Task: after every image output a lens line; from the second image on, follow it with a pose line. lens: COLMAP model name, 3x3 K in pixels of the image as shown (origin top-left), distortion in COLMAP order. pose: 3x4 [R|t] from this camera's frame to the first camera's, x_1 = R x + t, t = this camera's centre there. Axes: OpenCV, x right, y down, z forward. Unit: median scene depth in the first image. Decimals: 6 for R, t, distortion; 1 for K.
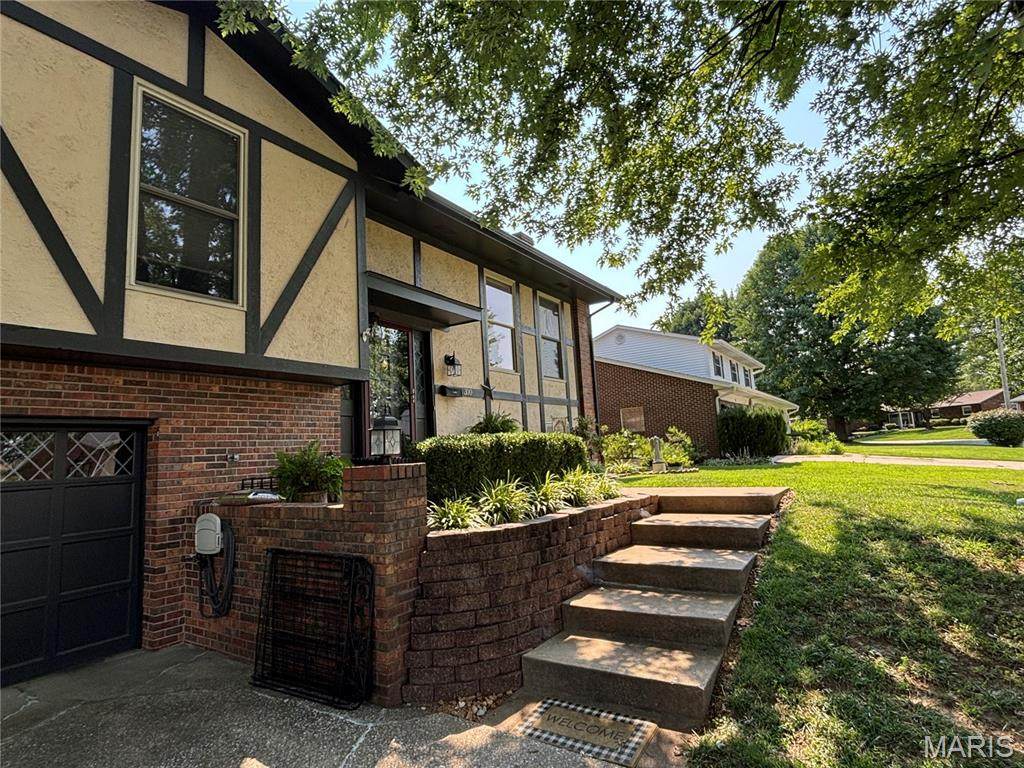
lens RADIAL K [[548.4, 0, 512.0], [0, 548.4, 384.0], [0, 0, 1]] dist [0.004347, -0.015294]
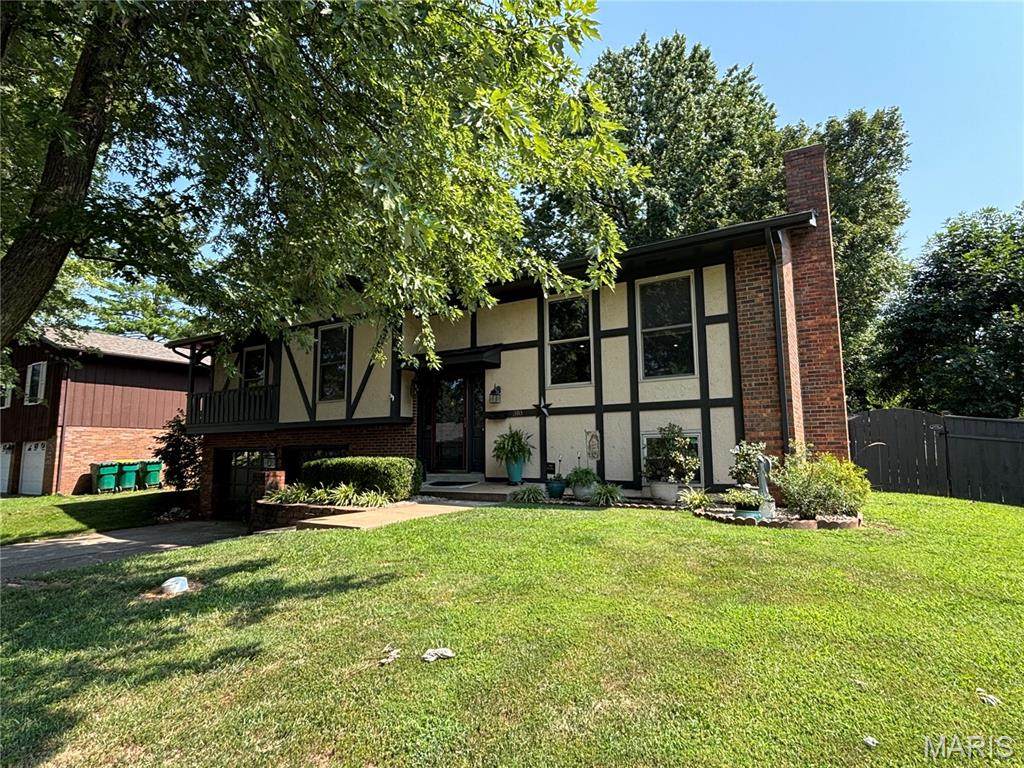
lens RADIAL K [[548.4, 0, 512.0], [0, 548.4, 384.0], [0, 0, 1]] dist [0.004347, -0.015294]
pose [[0.035743, -0.066515, -0.997145, 1.953226], [0.138528, 0.988480, -0.060971, 0.040106], [0.989713, -0.135953, 0.044545, 1.632650]]
